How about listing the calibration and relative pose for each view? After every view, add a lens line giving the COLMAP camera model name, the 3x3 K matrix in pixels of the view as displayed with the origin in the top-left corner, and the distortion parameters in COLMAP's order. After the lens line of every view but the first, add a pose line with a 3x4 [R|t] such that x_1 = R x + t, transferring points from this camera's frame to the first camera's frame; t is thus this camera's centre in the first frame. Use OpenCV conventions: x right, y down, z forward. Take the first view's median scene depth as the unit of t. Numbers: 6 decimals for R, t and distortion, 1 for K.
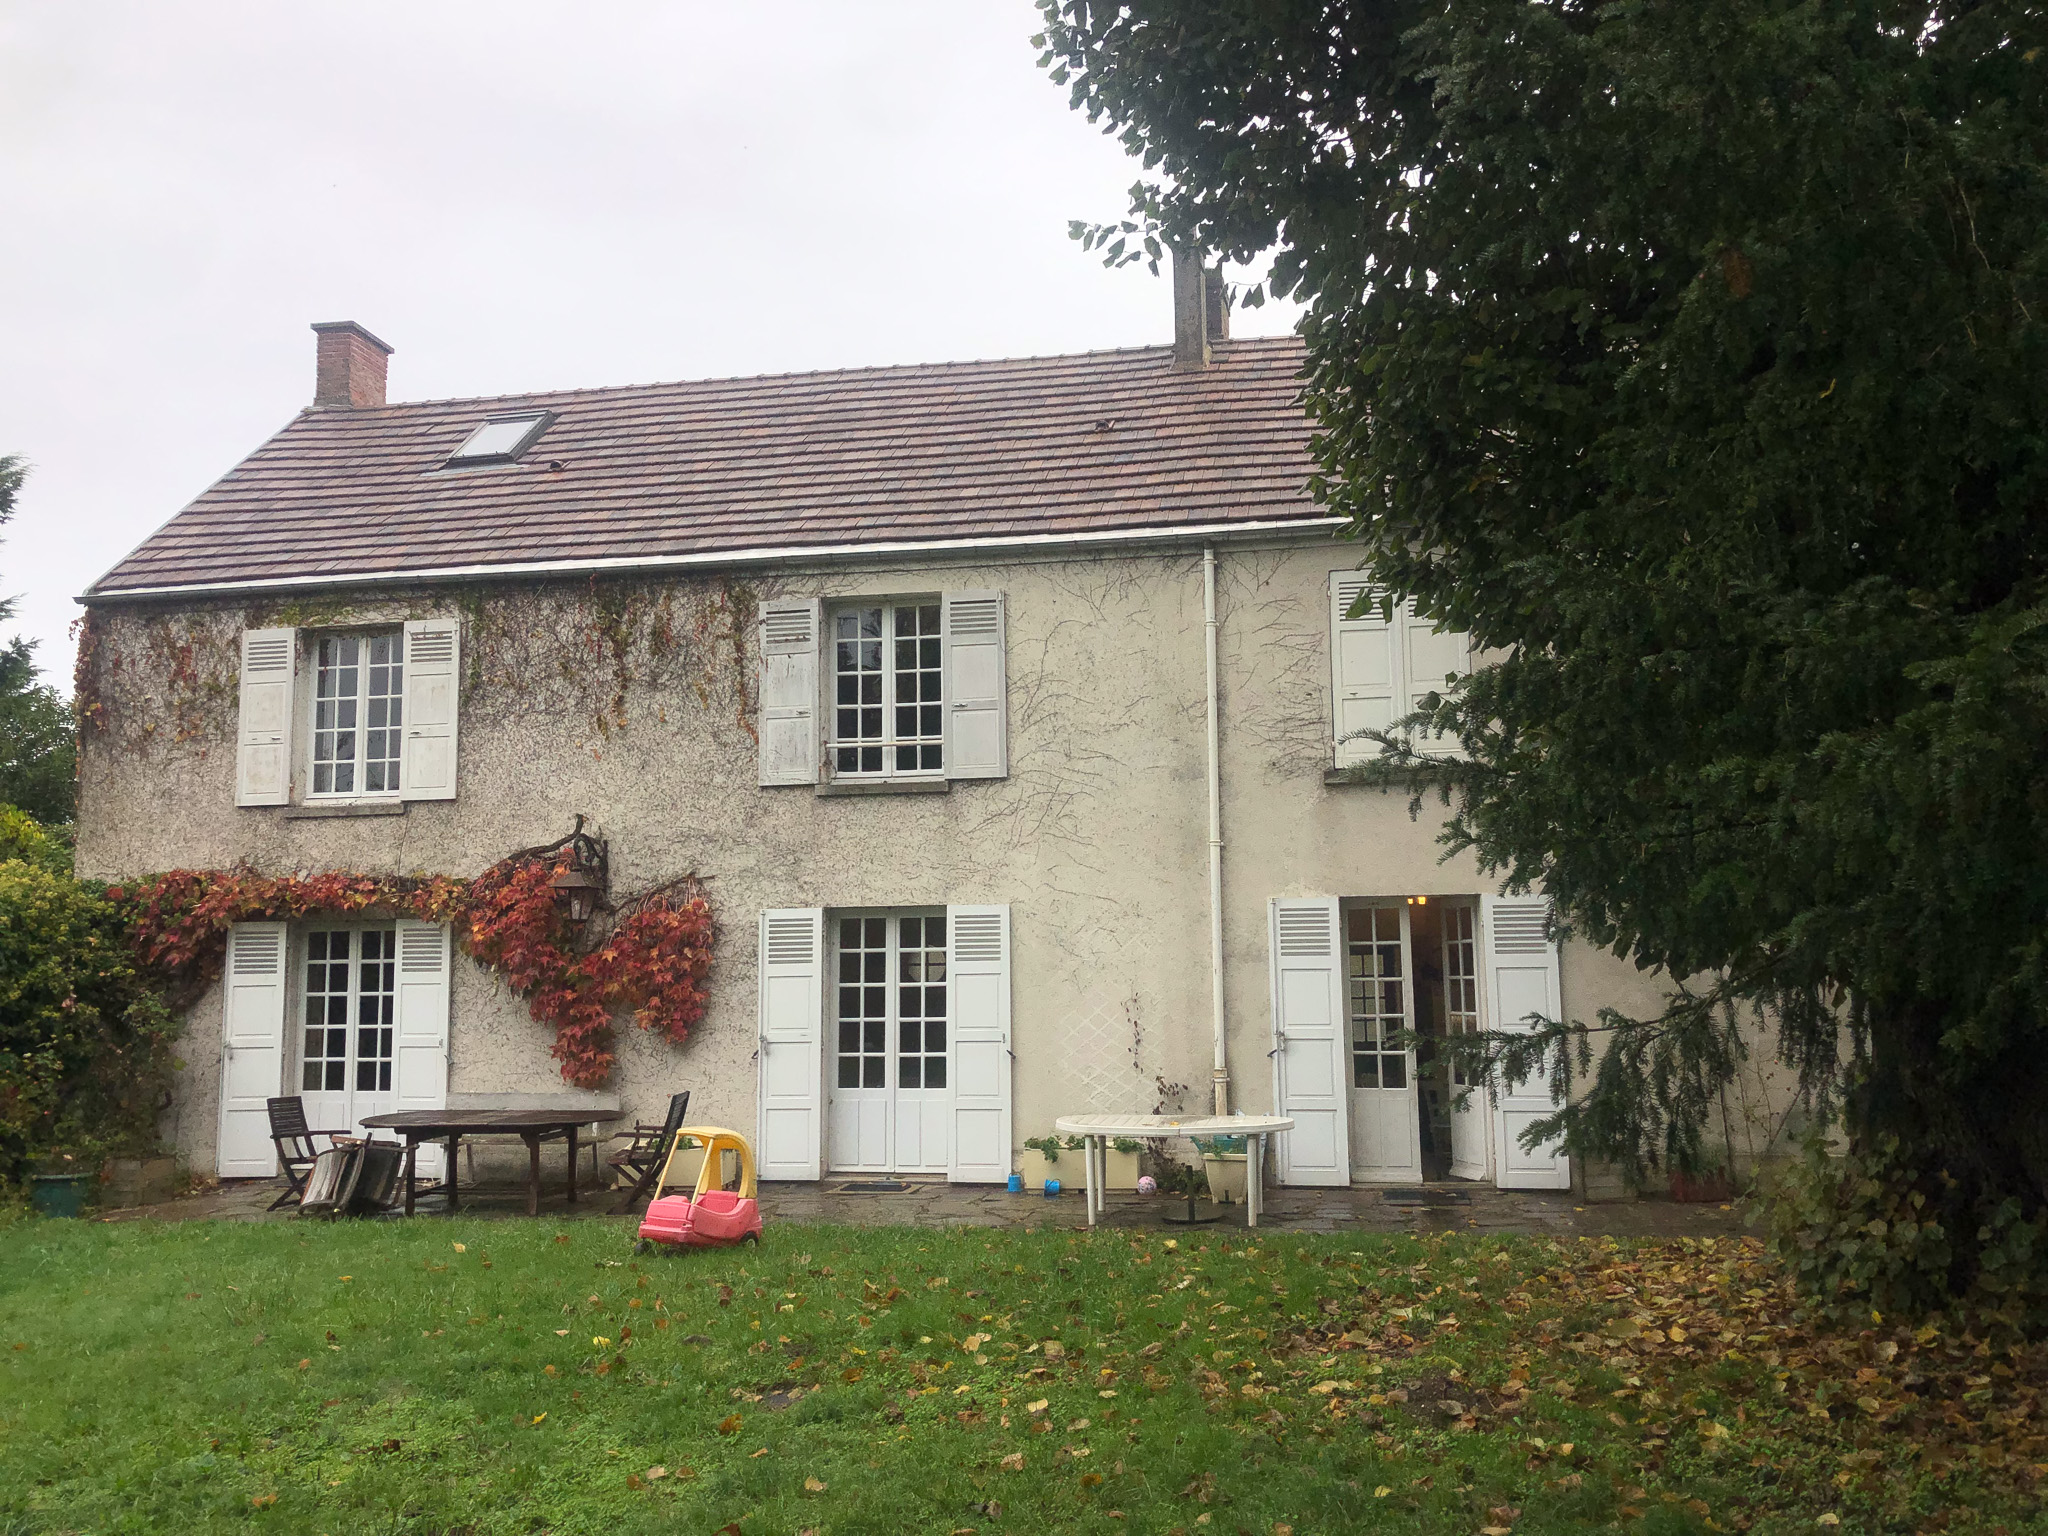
lens RADIAL K [[1678.7, 0, 1024.0], [0, 1678.7, 768.0], [0, 0, 1]] dist [0.074957, 0.000999]
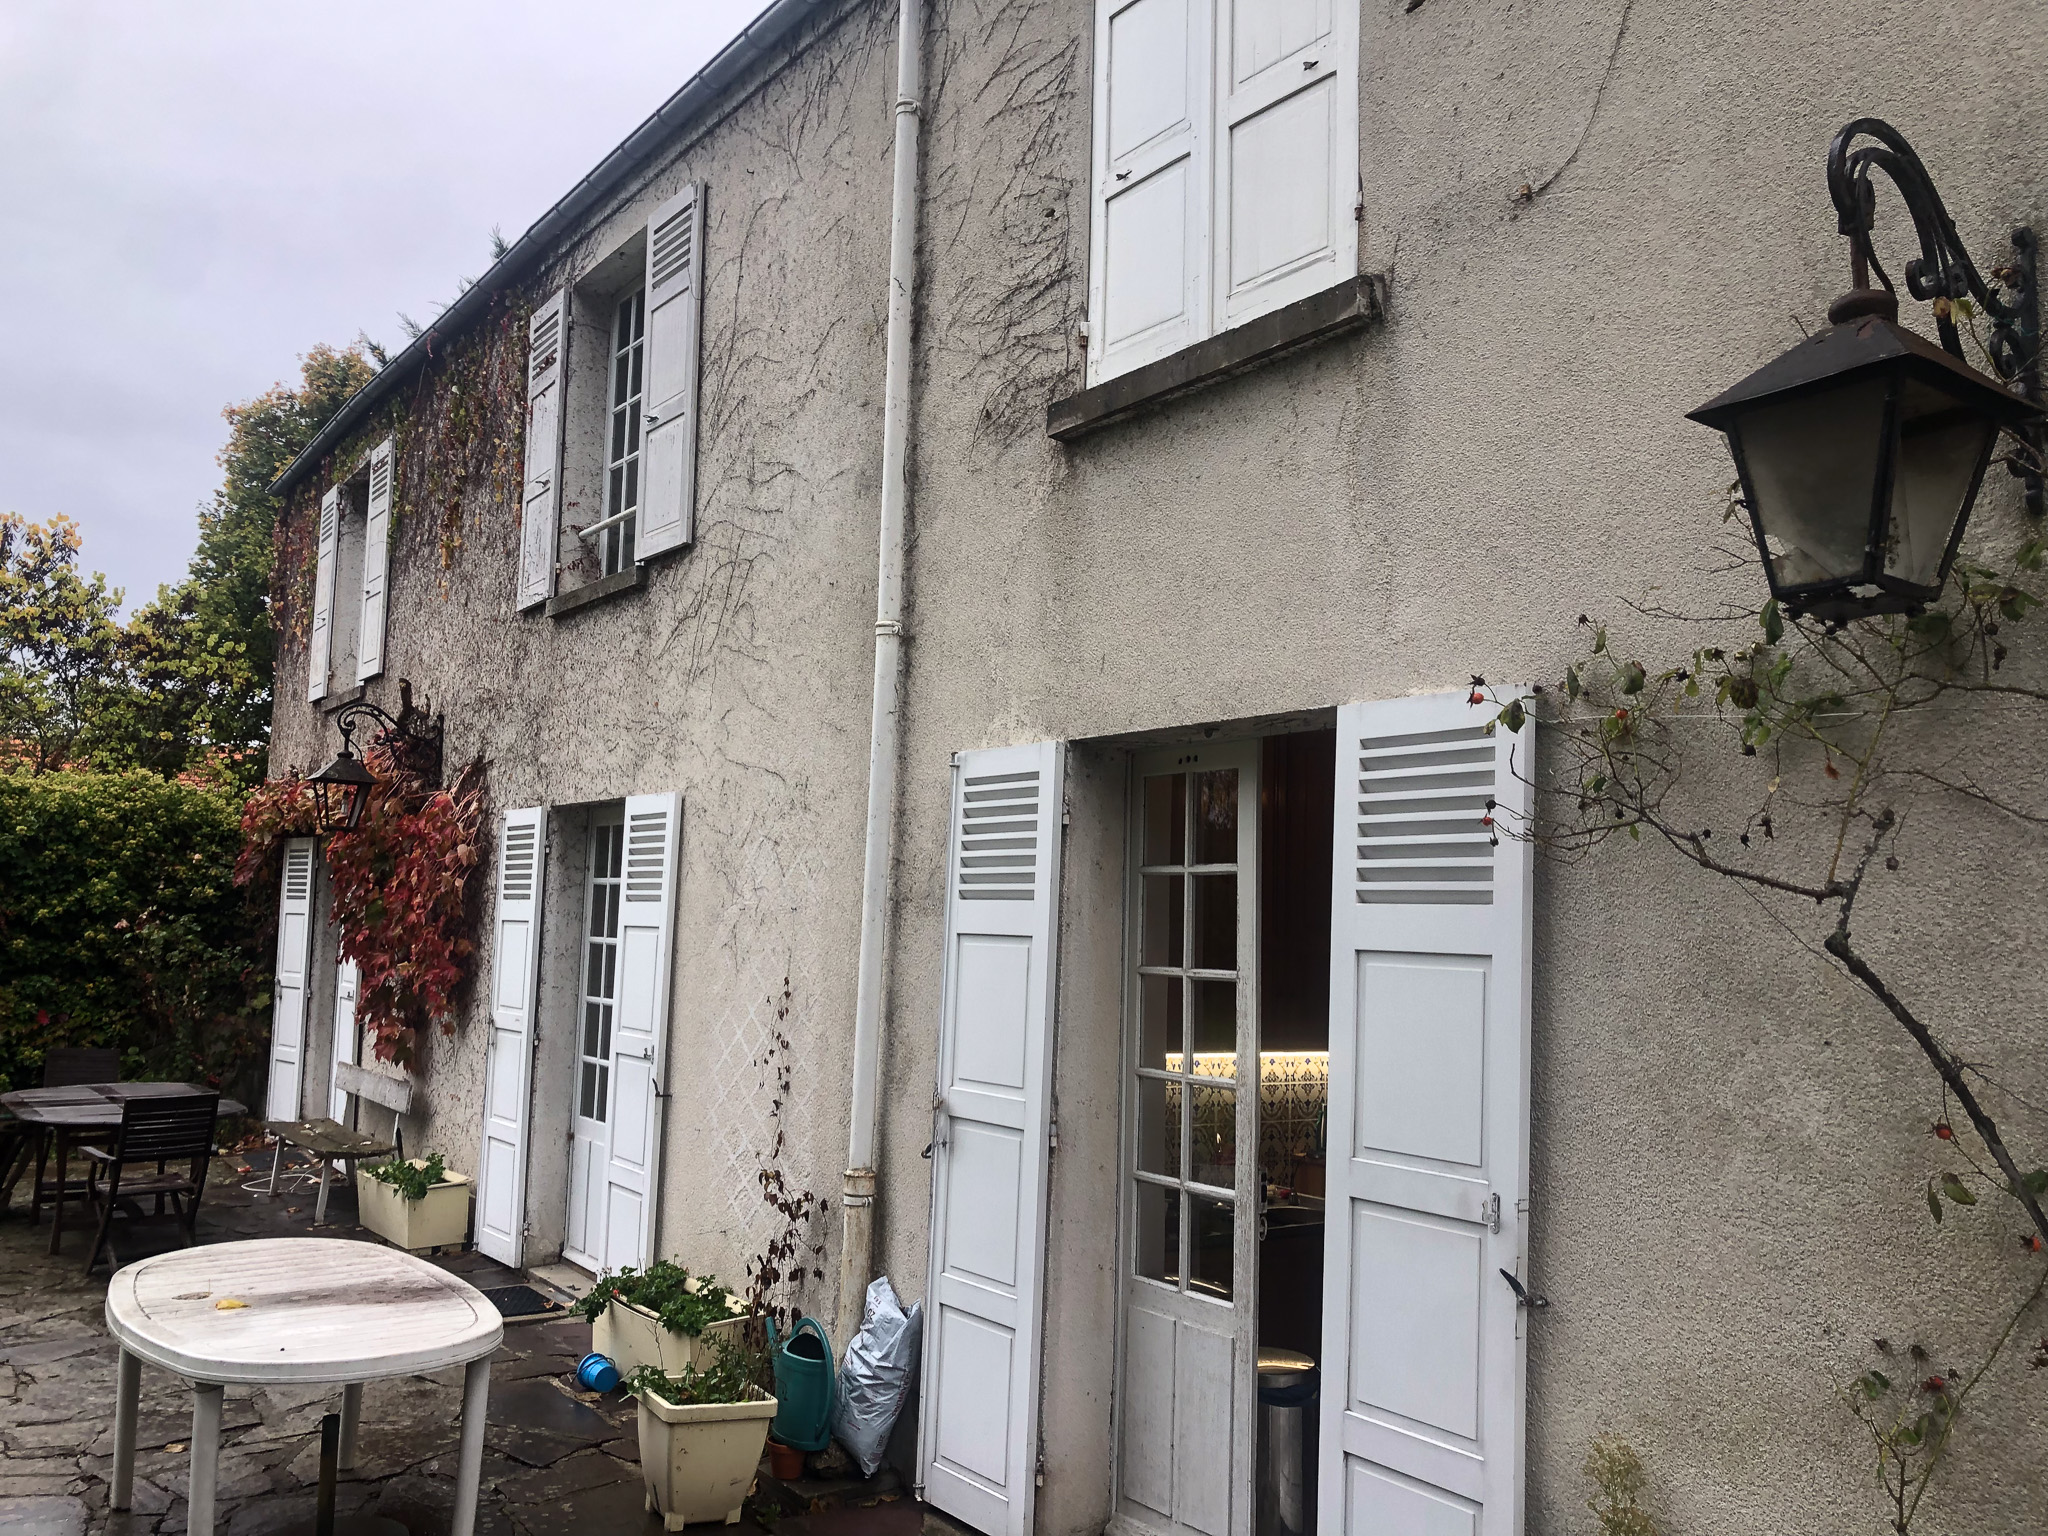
lens RADIAL K [[1648.3, 0, 1024.0], [0, 1648.3, 768.0], [0, 0, 1]] dist [0.045457, -0.002141]
pose [[0.729829, -0.033560, -0.682805, 0.414668], [0.045635, 0.998958, -0.000321, 0.080469], [0.682105, -0.030926, 0.730600, 0.720021]]
